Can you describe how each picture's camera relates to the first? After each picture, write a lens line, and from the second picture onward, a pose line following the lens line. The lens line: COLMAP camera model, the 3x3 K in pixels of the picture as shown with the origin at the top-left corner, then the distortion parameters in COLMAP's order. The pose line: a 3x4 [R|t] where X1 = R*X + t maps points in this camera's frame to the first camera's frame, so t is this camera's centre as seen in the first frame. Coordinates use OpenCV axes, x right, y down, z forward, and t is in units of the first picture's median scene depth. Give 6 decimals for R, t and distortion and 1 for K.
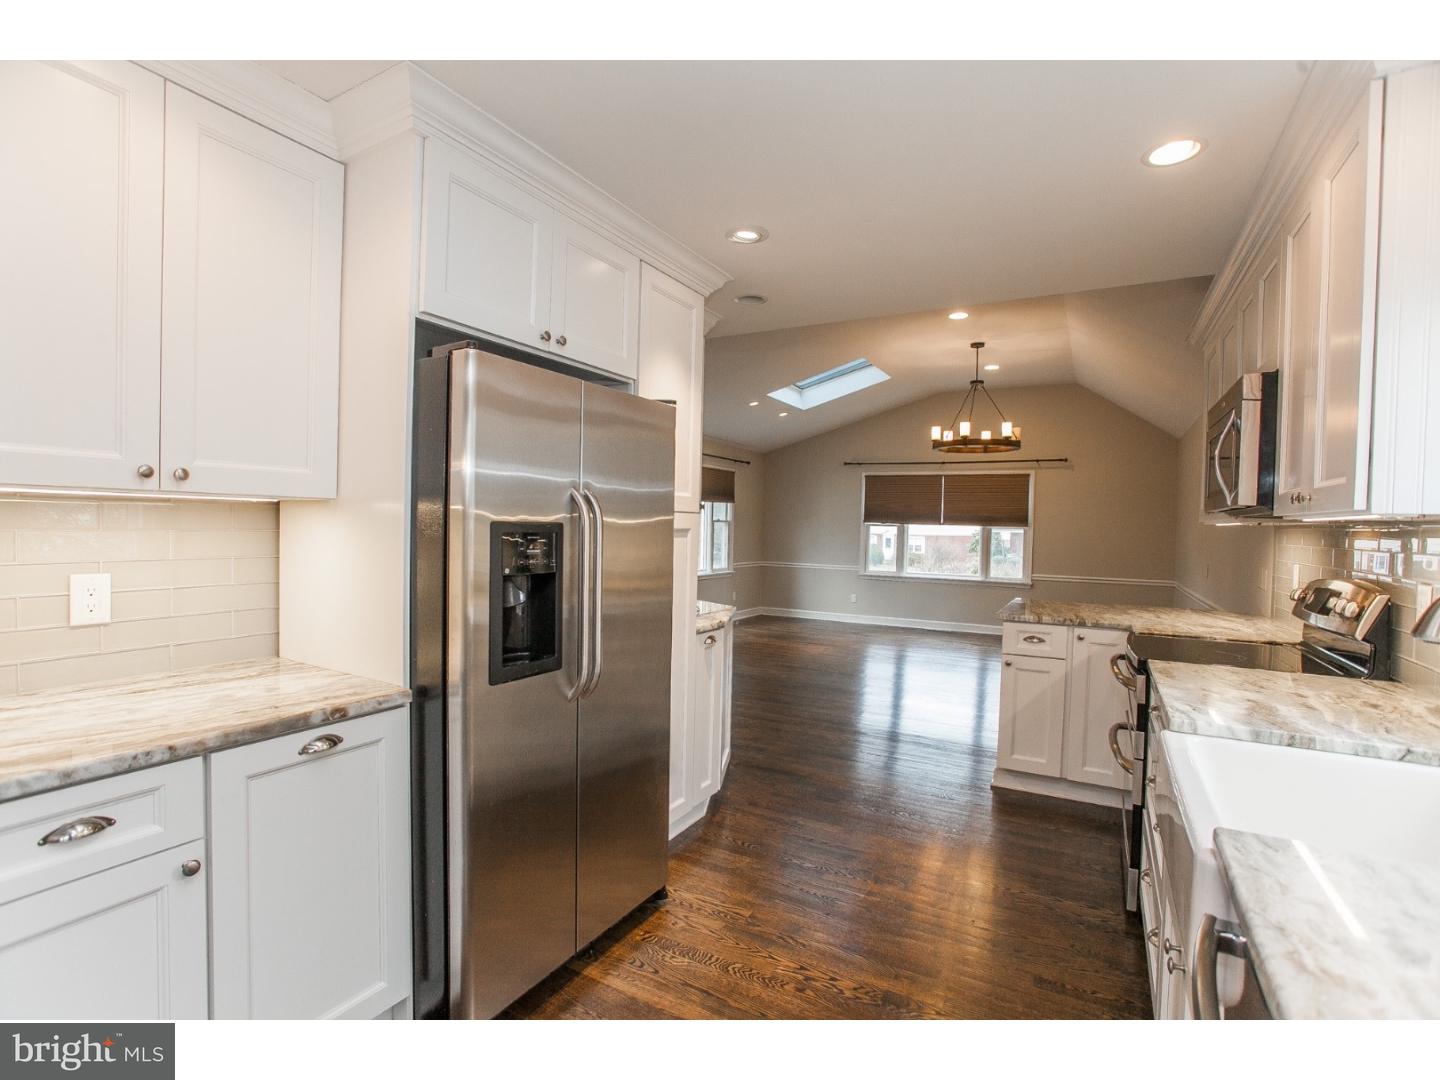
lens RADIAL K [[706.3, 0, 706.0], [0, 706.3, 546.6], [0, 0, 1]] dist [-0.036214, 0.000824]
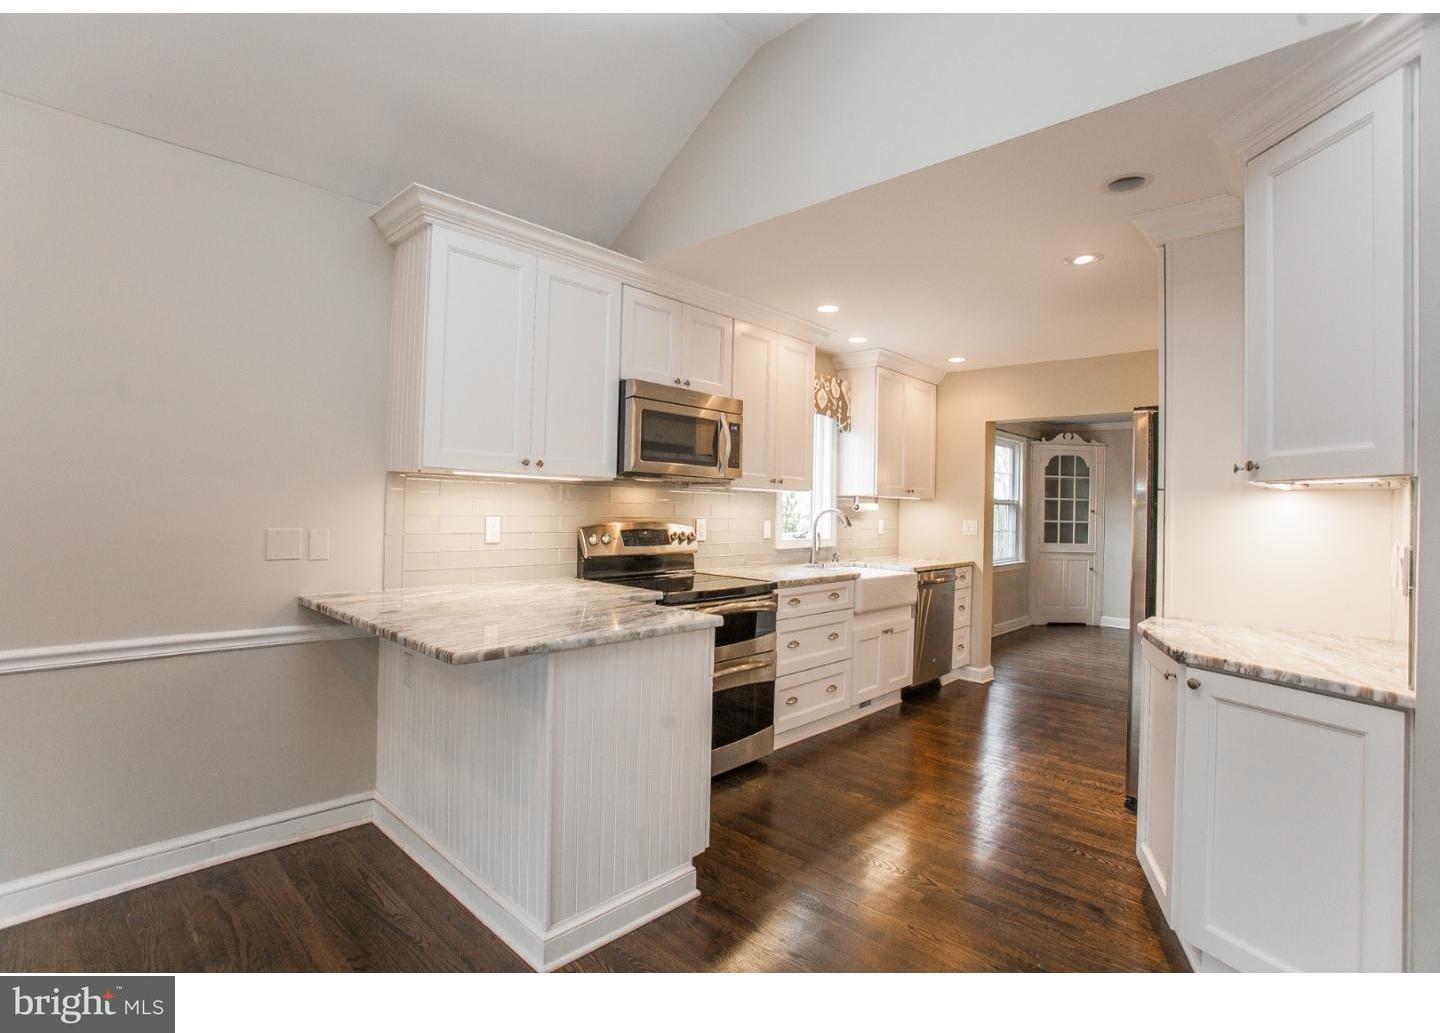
lens RADIAL K [[688.0, 0, 714.9], [0, 688.0, 501.9], [0, 0, 1]] dist [-0.040458, -0.000141]
pose [[-0.972098, -0.035144, 0.231929, 0.168052], [-0.030426, 0.999252, 0.023886, -0.015696], [-0.232595, 0.016162, -0.972439, 0.993782]]
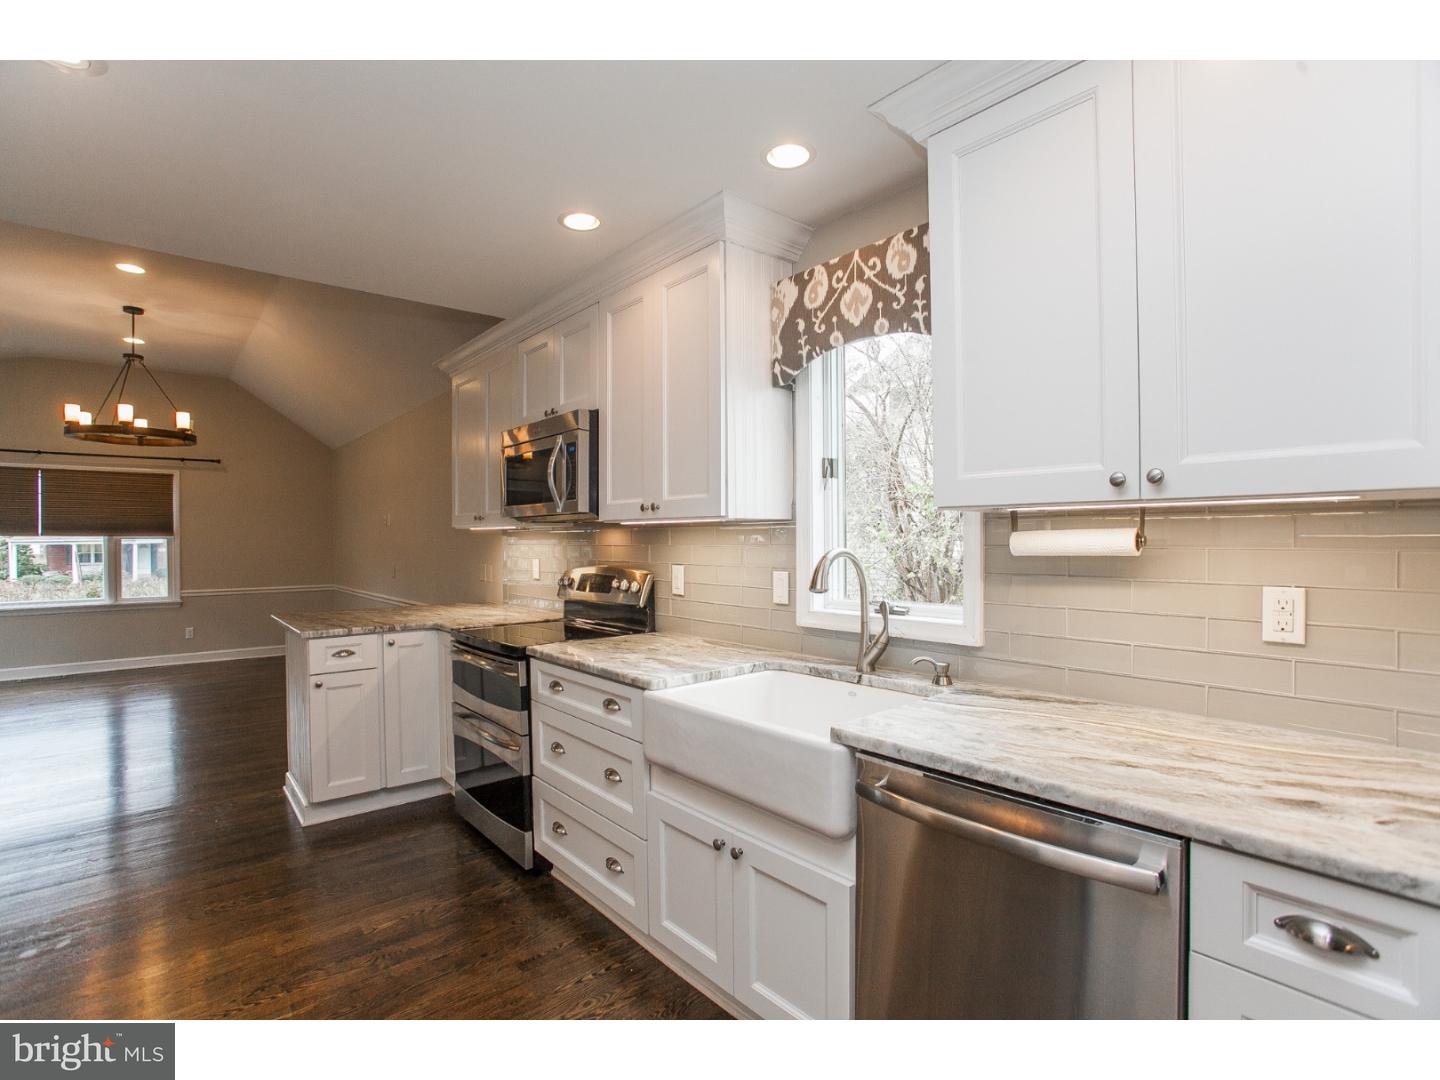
lens RADIAL K [[706.3, 0, 706.0], [0, 706.3, 546.6], [0, 0, 1]] dist [-0.036214, 0.000824]
pose [[0.346361, -0.031706, 0.937565, -0.138969], [0.042122, 0.998946, 0.018221, -0.004044], [-0.937155, 0.033181, 0.347331, 0.127642]]
